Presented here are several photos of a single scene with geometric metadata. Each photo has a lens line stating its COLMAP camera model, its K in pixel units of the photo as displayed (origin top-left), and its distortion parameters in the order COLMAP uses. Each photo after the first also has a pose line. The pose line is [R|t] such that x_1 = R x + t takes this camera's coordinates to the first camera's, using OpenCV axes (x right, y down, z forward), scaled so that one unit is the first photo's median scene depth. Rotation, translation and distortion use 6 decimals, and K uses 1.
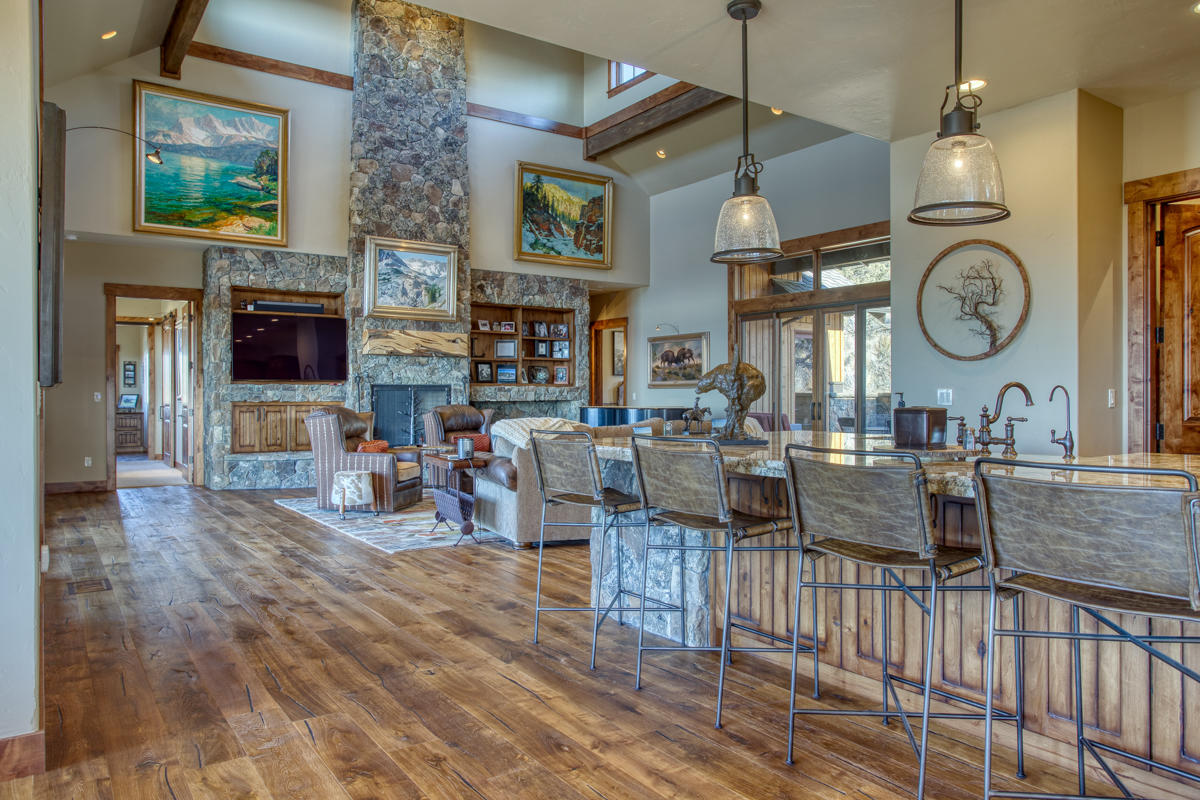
lens RADIAL K [[817.3, 0, 600.0], [0, 817.3, 400.0], [0, 0, 1]] dist [-0.065492, 0.087557]
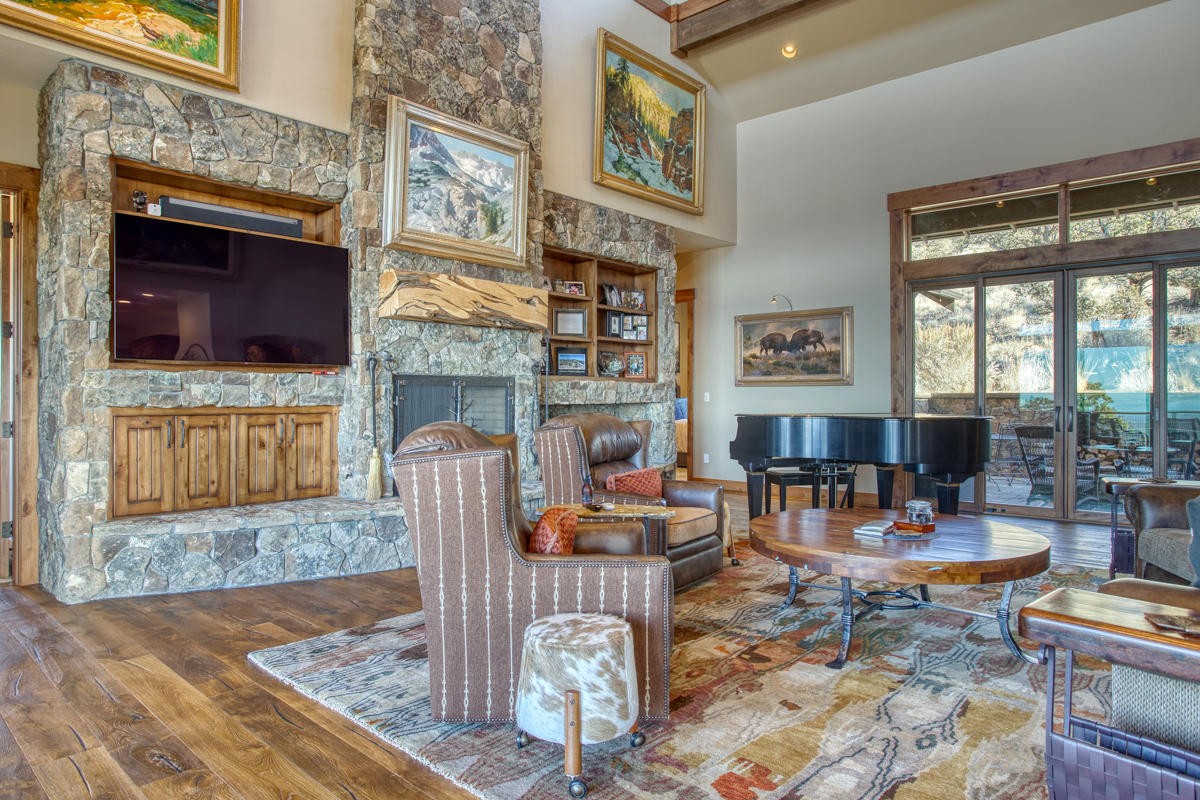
lens RADIAL K [[728.3, 0, 601.1], [0, 728.3, 395.0], [0, 0, 1]] dist [-0.067196, 0.047692]
pose [[0.974303, 0.001910, 0.225232, -0.250280], [-0.000295, 0.999974, -0.007204, -0.001877], [-0.225240, 0.006953, 0.974279, 0.494039]]
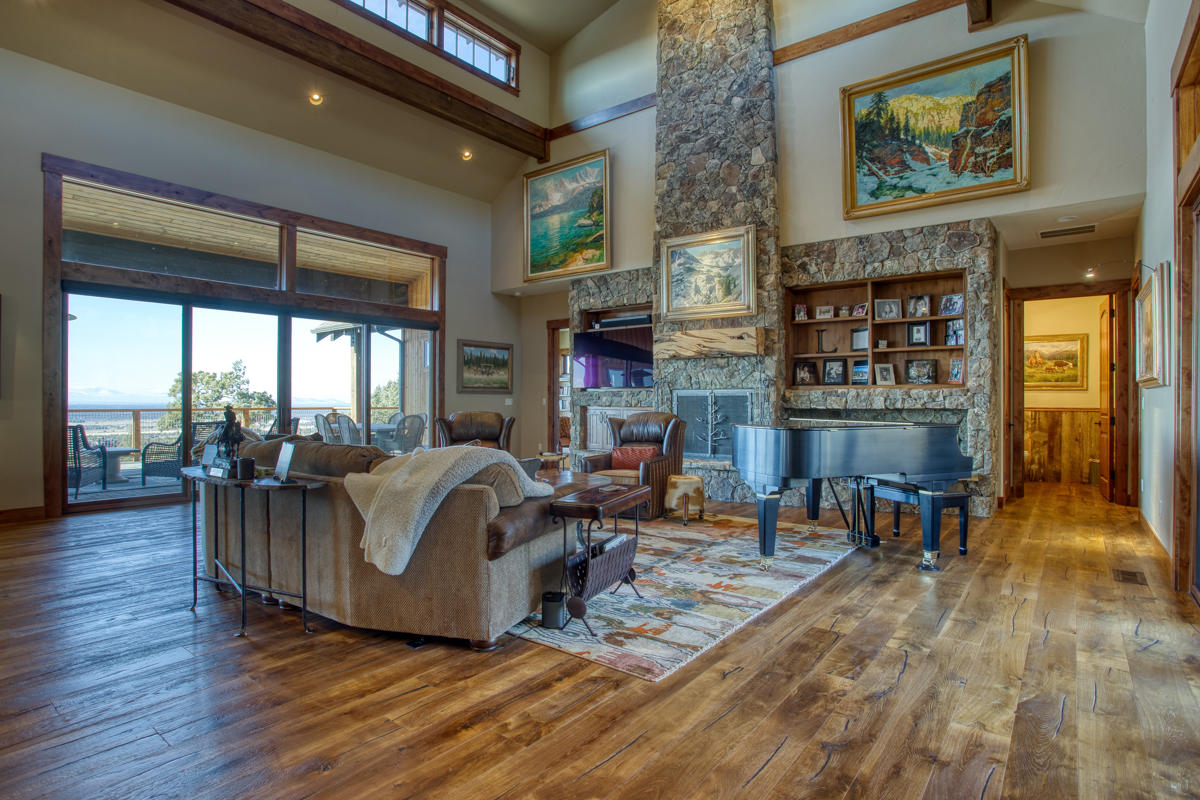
lens RADIAL K [[619.7, 0, 600.0], [0, 619.7, 400.0], [0, 0, 1]] dist [-0.069798, 0.031533]
pose [[0.298973, 0.000624, -0.954261, 0.399001], [-0.005974, 0.999981, -0.001218, -0.005260], [0.954243, 0.006065, 0.298971, 0.681723]]
